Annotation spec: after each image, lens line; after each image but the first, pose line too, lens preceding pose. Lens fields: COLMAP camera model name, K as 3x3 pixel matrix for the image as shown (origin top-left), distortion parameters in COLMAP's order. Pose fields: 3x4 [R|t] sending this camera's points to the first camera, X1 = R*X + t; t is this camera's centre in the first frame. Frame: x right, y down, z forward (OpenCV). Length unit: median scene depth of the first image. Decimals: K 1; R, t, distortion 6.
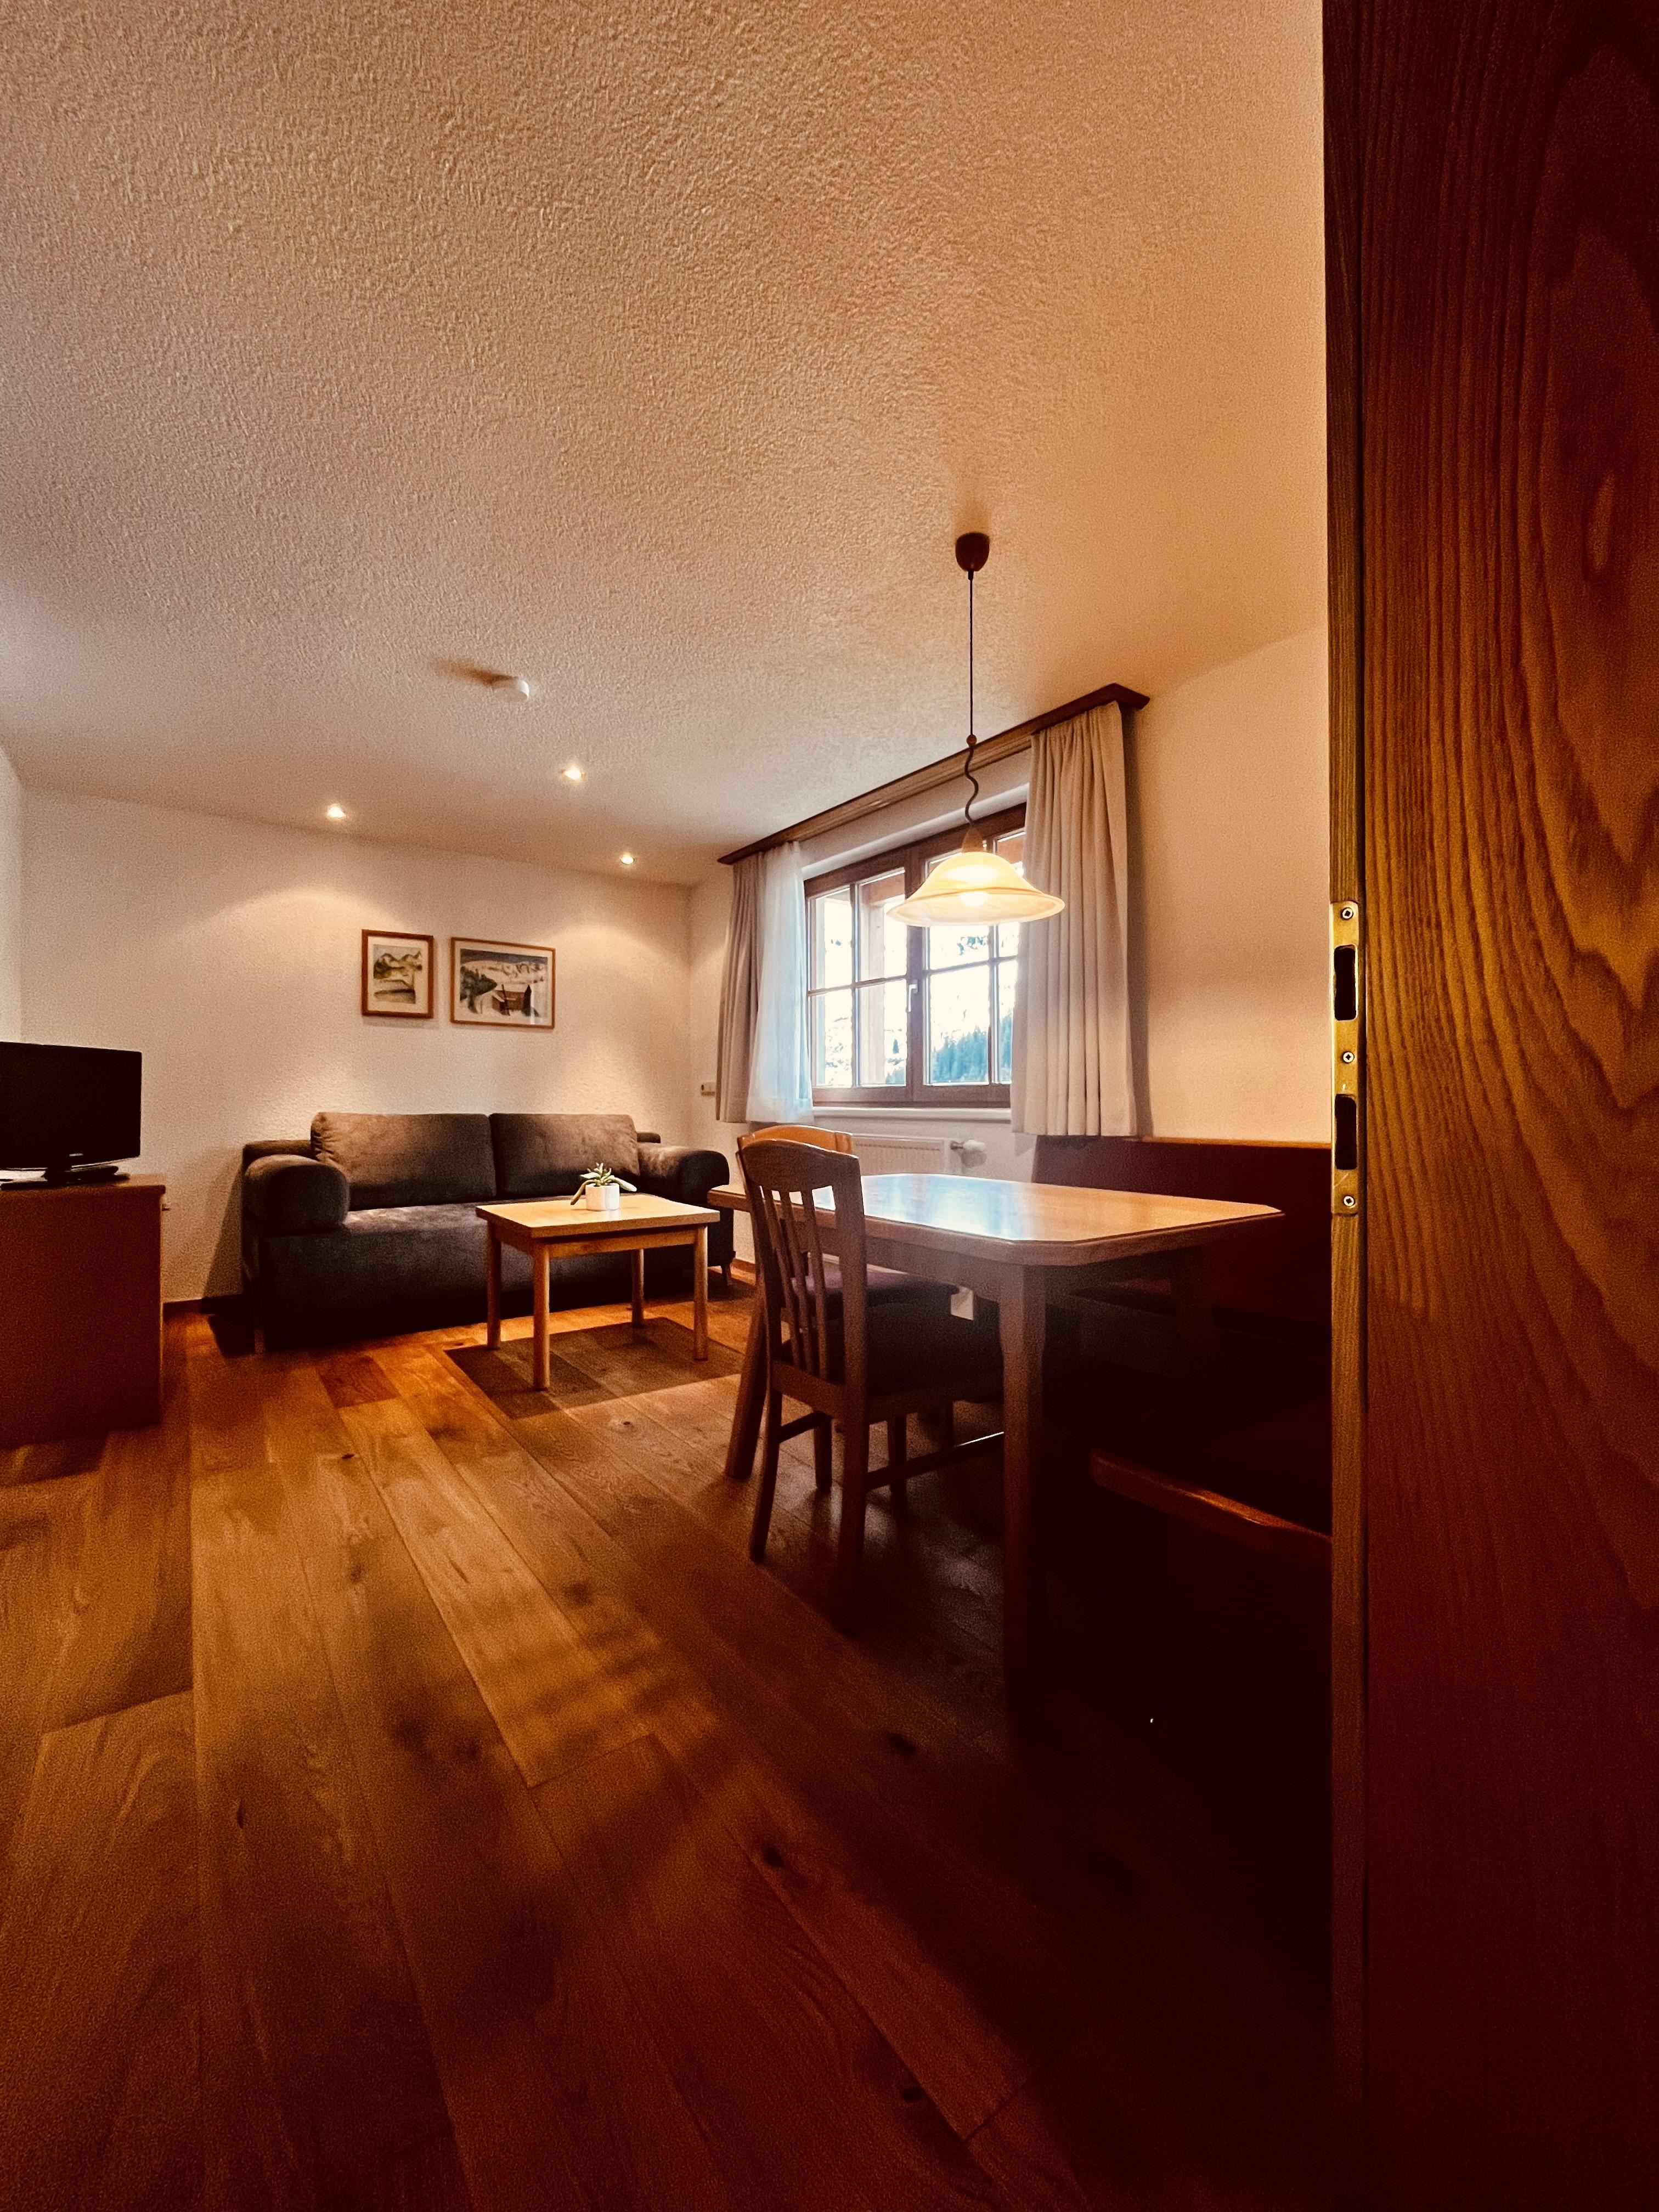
lens RADIAL K [[895.4, 0, 831.5], [0, 895.4, 1098.2], [0, 0, 1]] dist [-0.004504, 0.000849]
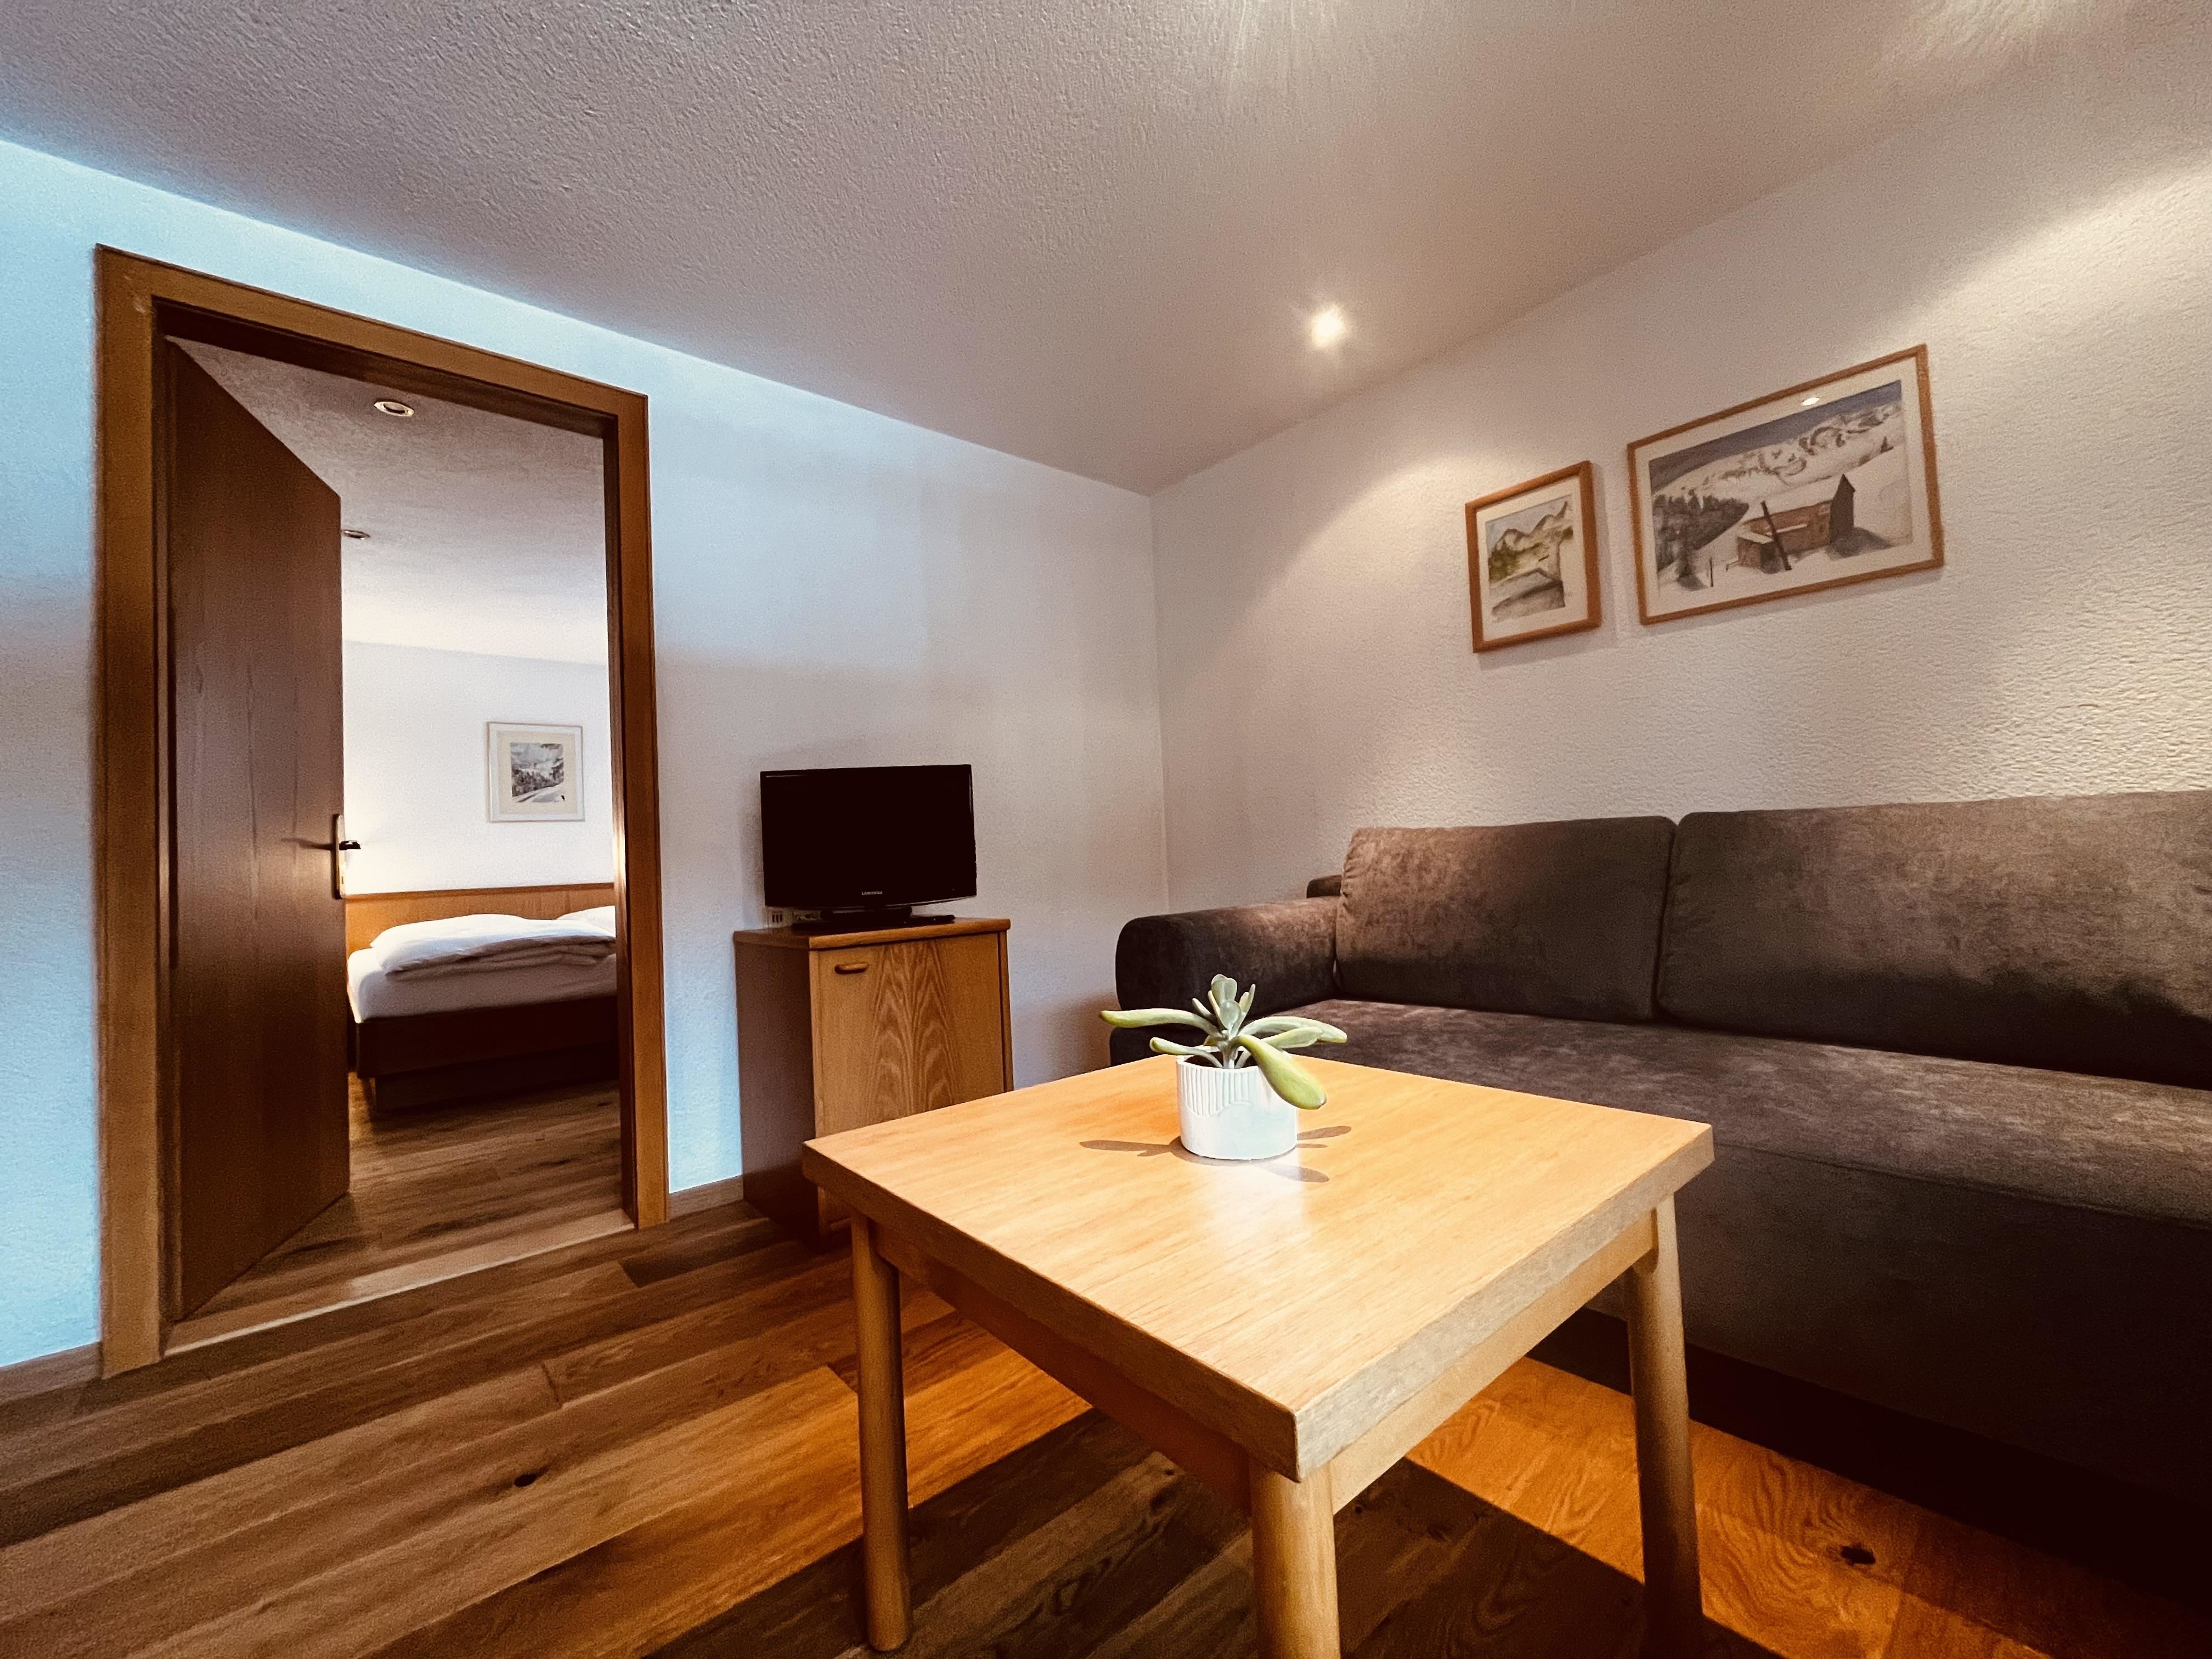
lens RADIAL K [[895.4, 0, 1102.9], [0, 895.4, 827.3], [0, 0, 1]] dist [-0.004504, 0.000849]
pose [[0.076983, -0.035773, -0.996390, 0.016920], [0.050889, 0.998195, -0.031906, 0.022550], [0.995733, -0.048249, 0.078665, 0.687135]]
